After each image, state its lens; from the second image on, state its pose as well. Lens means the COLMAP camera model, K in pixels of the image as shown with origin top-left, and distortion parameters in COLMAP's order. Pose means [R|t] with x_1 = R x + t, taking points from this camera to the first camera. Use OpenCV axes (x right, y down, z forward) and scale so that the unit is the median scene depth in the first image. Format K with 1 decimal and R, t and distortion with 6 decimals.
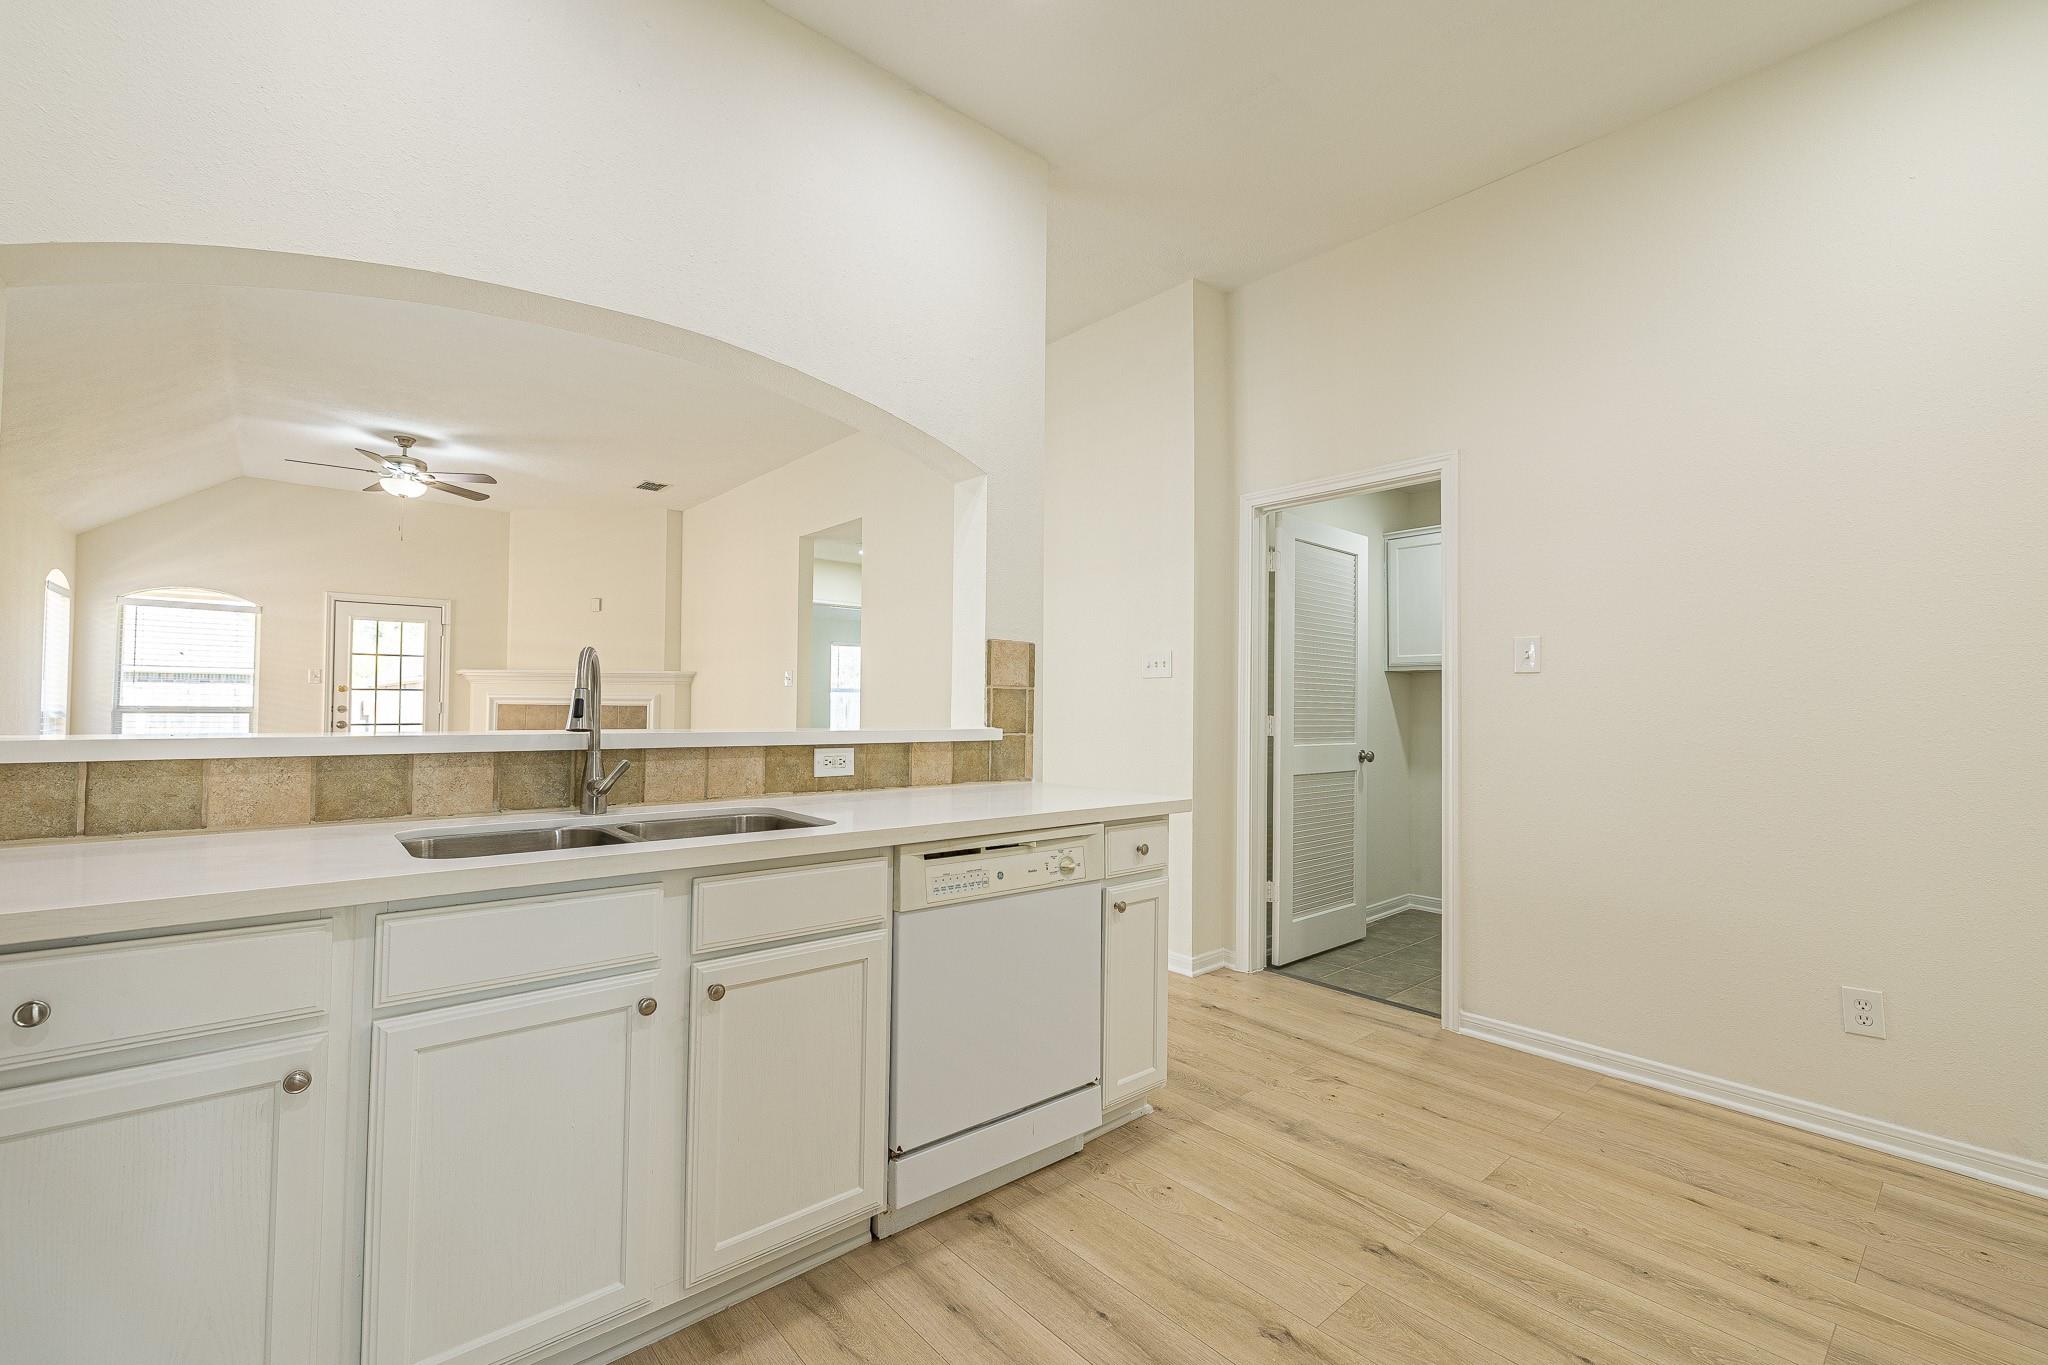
lens RADIAL K [[863.0, 0, 1014.1], [0, 863.0, 681.8], [0, 0, 1]] dist [-0.000241, -0.000370]
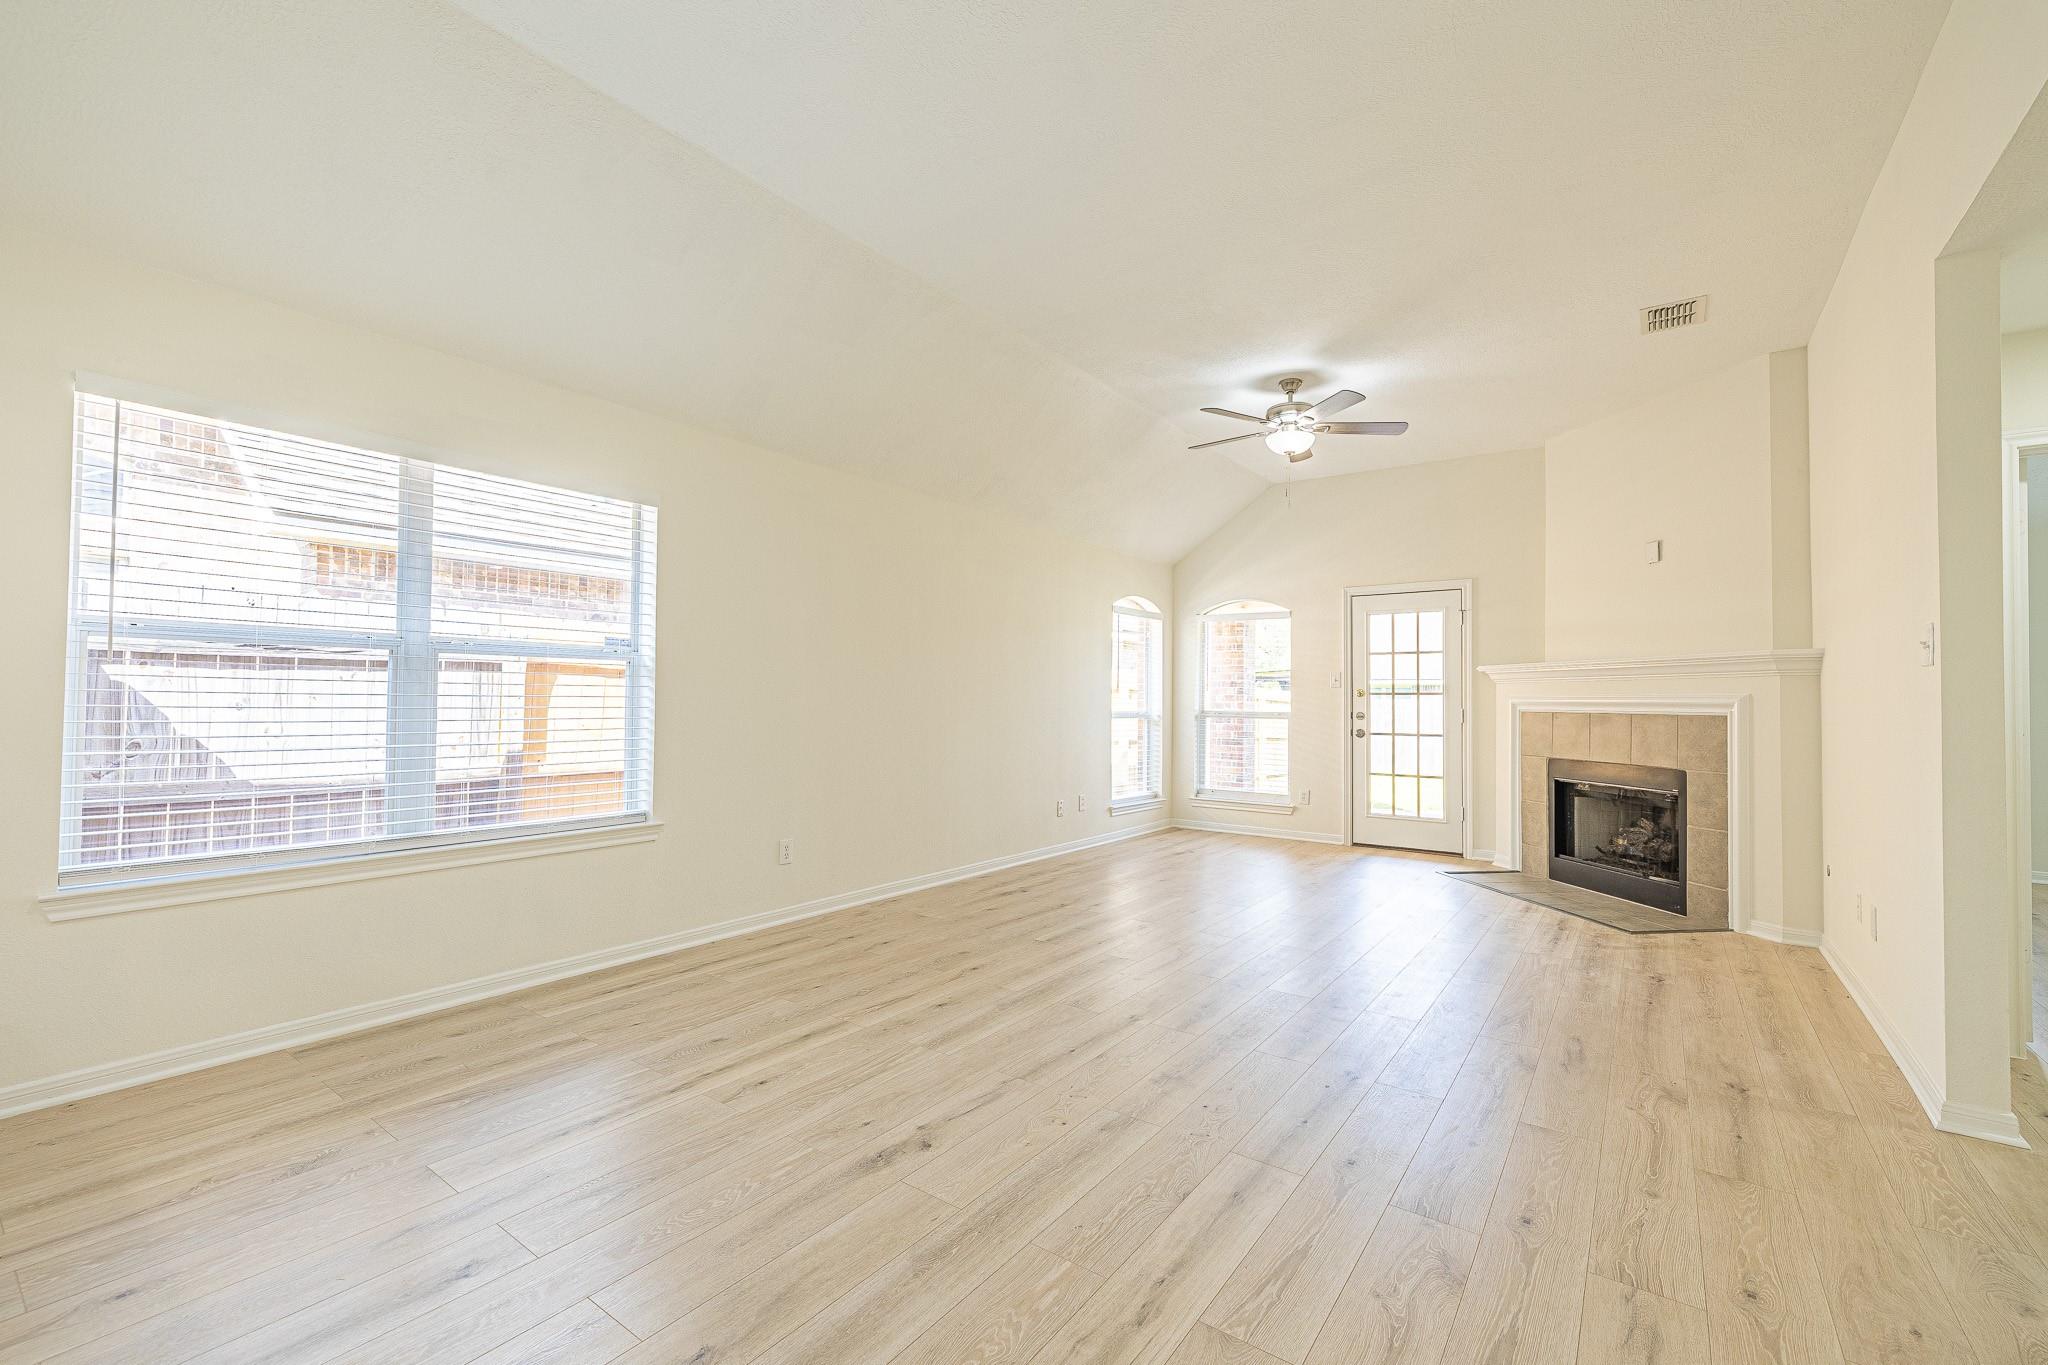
lens RADIAL K [[864.8, 0, 1014.3], [0, 864.8, 682.6], [0, 0, 1]] dist [0.002378, -0.000204]
pose [[0.222867, -0.027832, -0.974452, 0.050230], [0.017106, 0.999550, -0.024637, 0.038007], [0.974699, -0.011179, 0.223242, 1.308176]]
